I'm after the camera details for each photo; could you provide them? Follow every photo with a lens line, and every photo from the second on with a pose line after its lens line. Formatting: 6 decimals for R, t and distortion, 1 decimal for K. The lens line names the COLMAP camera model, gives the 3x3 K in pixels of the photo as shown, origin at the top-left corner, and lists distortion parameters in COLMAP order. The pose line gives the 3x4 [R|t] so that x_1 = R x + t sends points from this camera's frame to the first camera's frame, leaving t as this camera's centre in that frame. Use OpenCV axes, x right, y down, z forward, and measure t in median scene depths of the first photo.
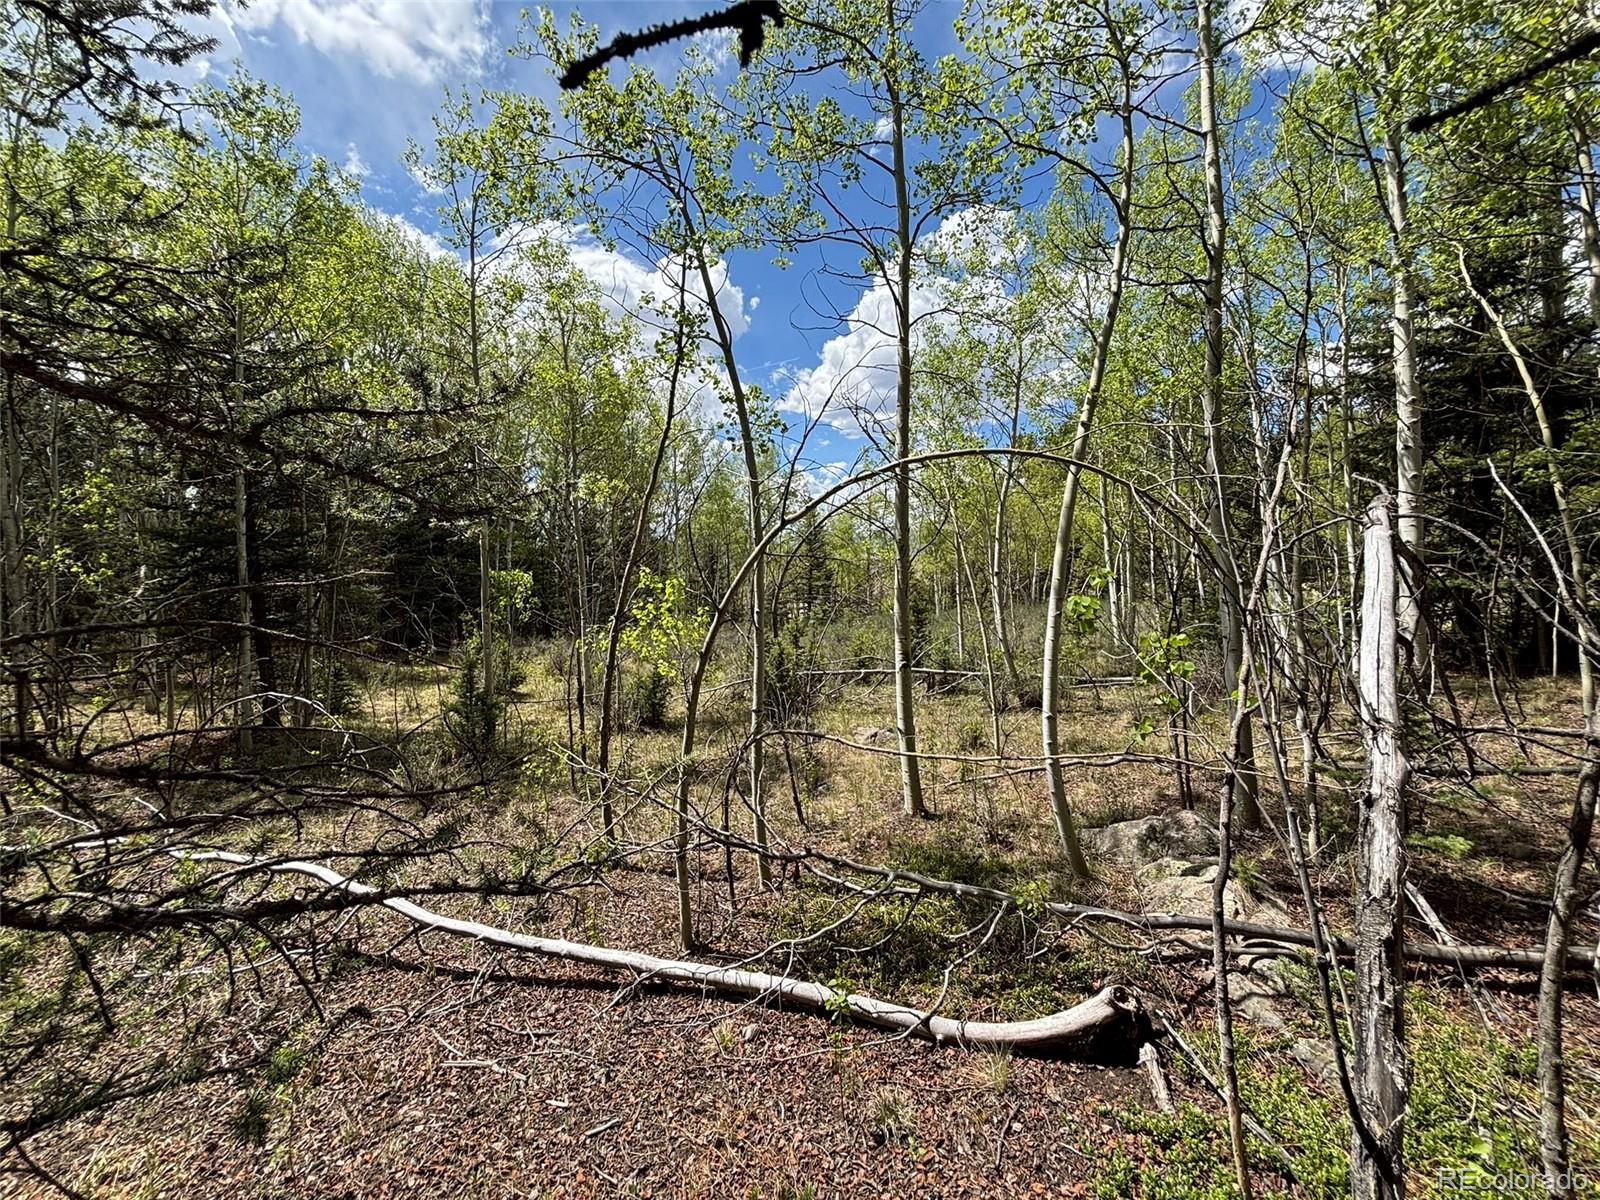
lens RADIAL K [[645.8, 0, 796.7], [0, 645.8, 596.3], [0, 0, 1]] dist [-0.000783, 0.001060]
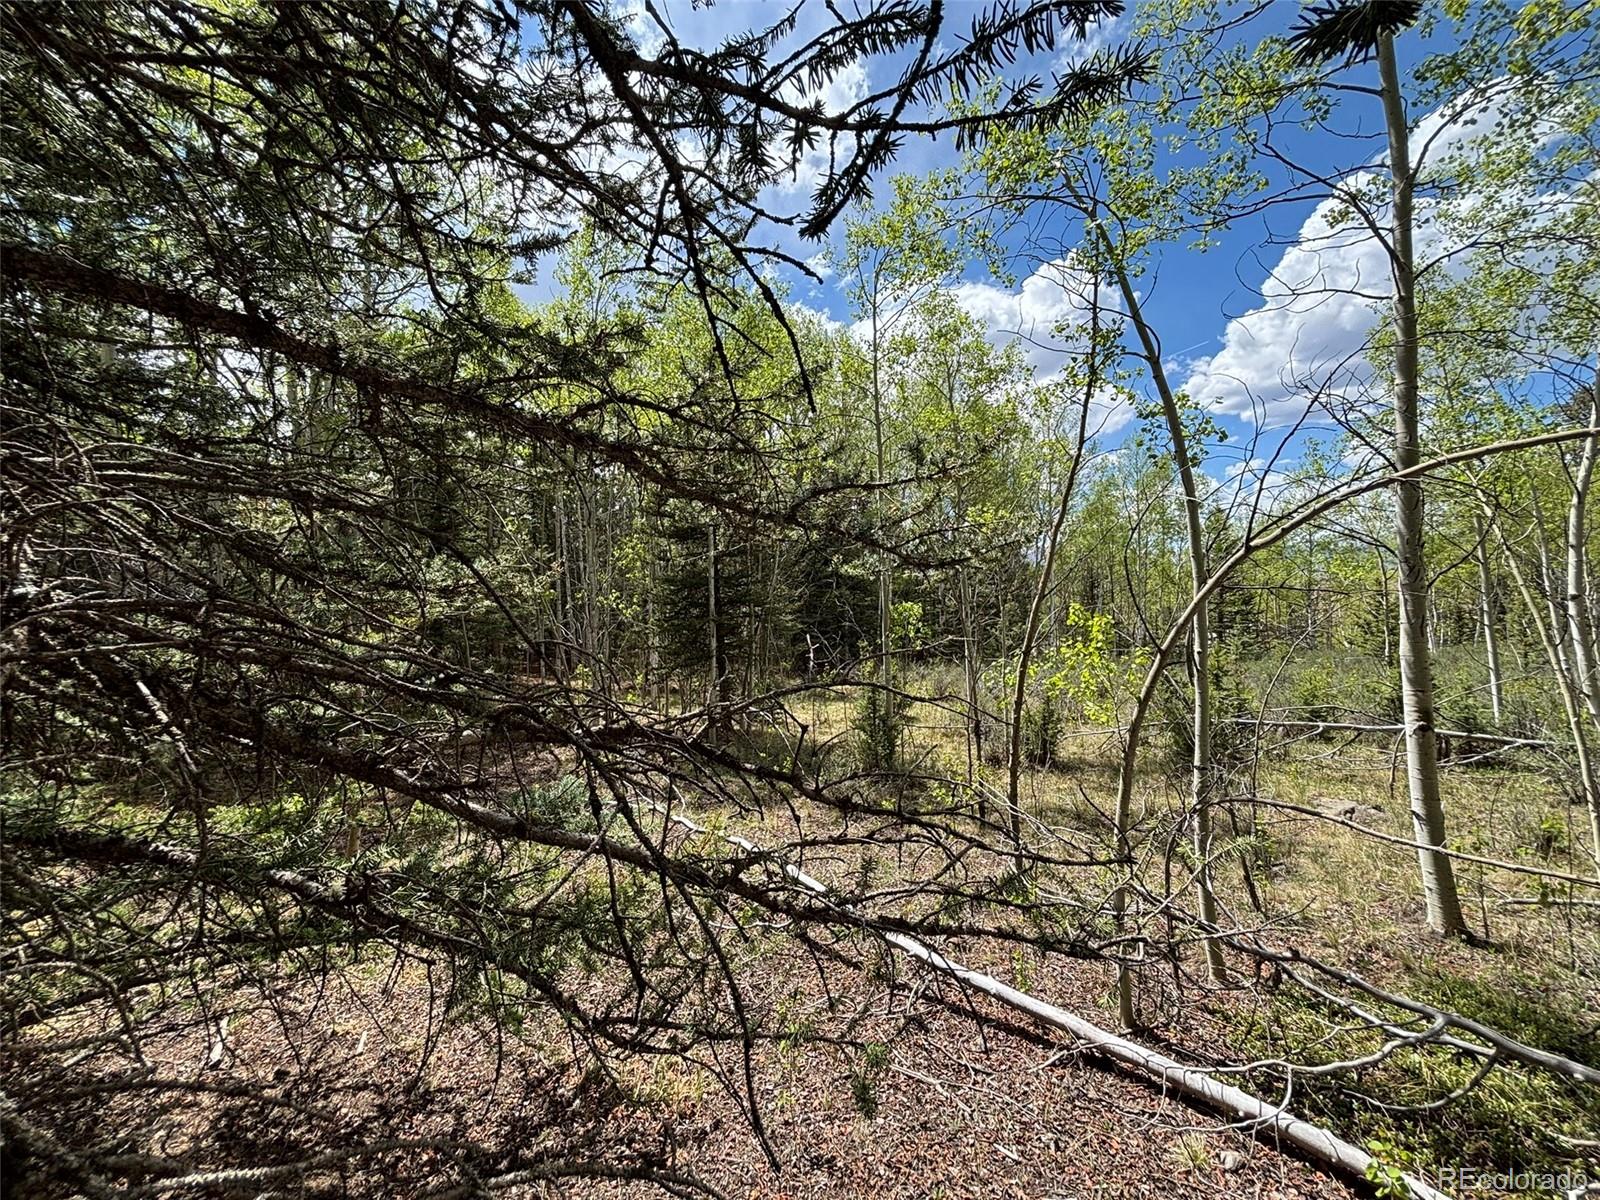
lens RADIAL K [[645.8, 0, 797.6], [0, 645.8, 596.9], [0, 0, 1]] dist [-0.000783, 0.001060]
pose [[0.852063, -0.016865, -0.523168, -0.074375], [-0.004177, 0.999230, -0.039016, -0.015185], [0.523423, 0.035430, 0.851336, -0.025734]]
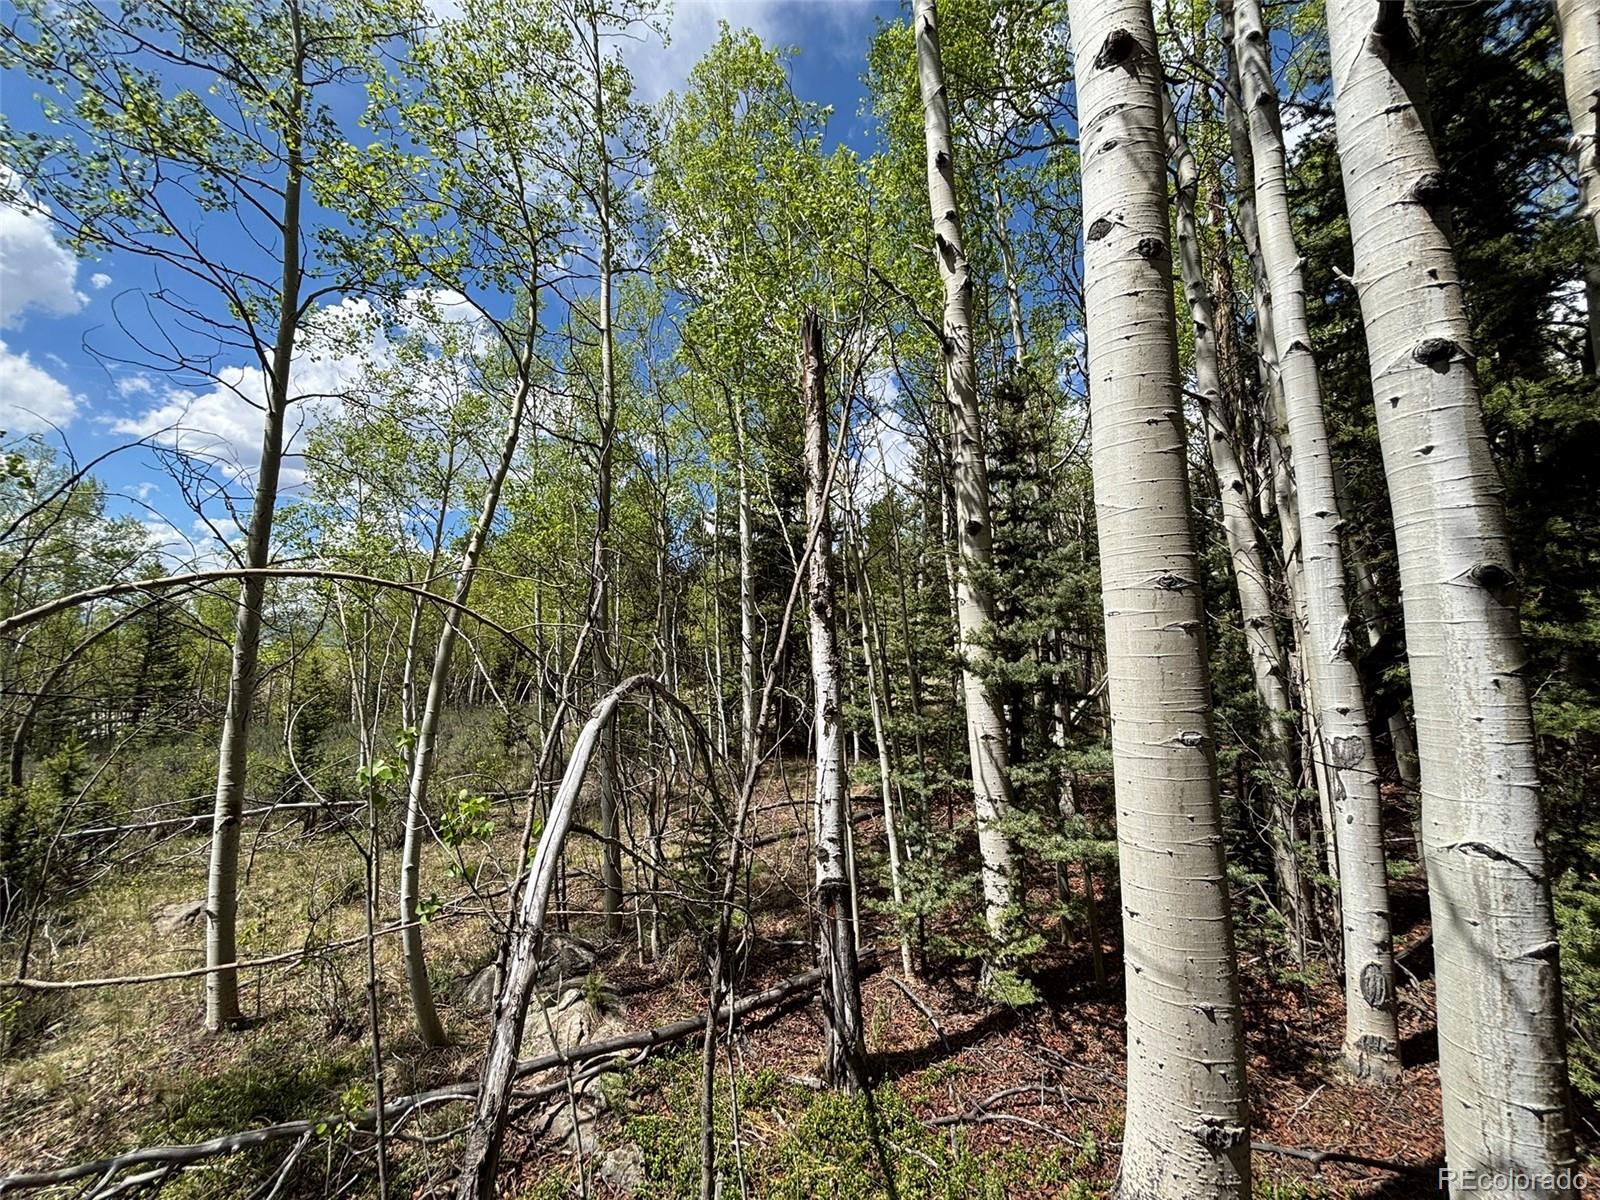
lens RADIAL K [[645.8, 0, 797.8], [0, 645.8, 594.9], [0, 0, 1]] dist [-0.000783, 0.001060]
pose [[0.701522, 0.097250, 0.705981, 0.101118], [0.008260, 0.989469, -0.144510, -0.057370], [-0.712600, 0.107208, 0.693330, -0.051954]]
